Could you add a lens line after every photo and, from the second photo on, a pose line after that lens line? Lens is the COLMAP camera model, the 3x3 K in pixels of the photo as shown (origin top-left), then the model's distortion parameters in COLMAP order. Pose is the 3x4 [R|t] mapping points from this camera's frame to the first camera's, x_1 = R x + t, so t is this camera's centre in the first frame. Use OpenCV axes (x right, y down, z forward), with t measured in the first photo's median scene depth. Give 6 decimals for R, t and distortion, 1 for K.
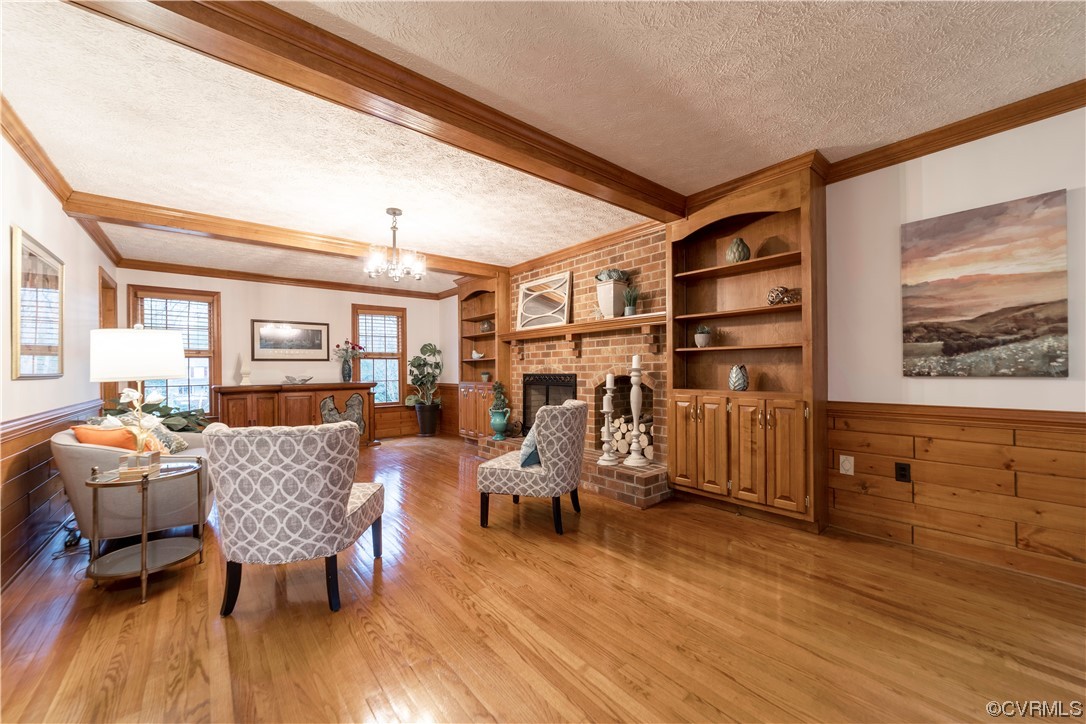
lens RADIAL K [[416.9, 0, 540.5], [0, 416.9, 368.4], [0, 0, 1]] dist [-0.002139, -0.000251]
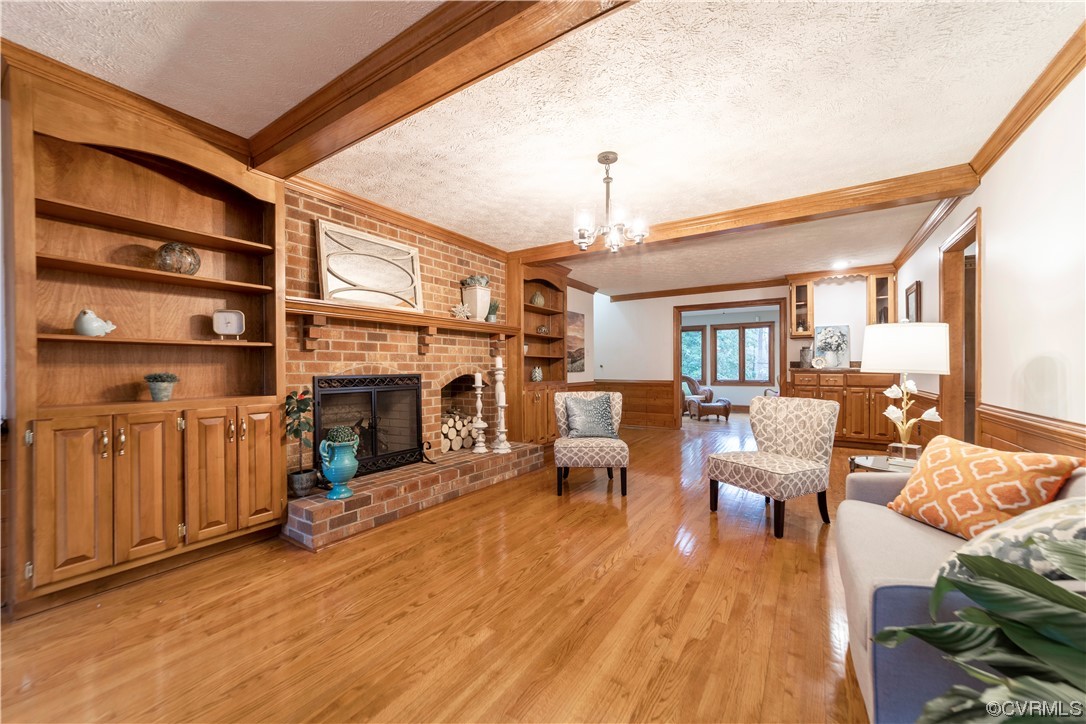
lens RADIAL K [[416.9, 0, 541.0], [0, 416.9, 366.7], [0, 0, 1]] dist [-0.002139, -0.000251]
pose [[-0.308303, 0.009981, 0.951236, -0.787246], [0.003365, 0.999950, -0.009401, 0.006774], [-0.951282, 0.000302, -0.308321, 1.034035]]
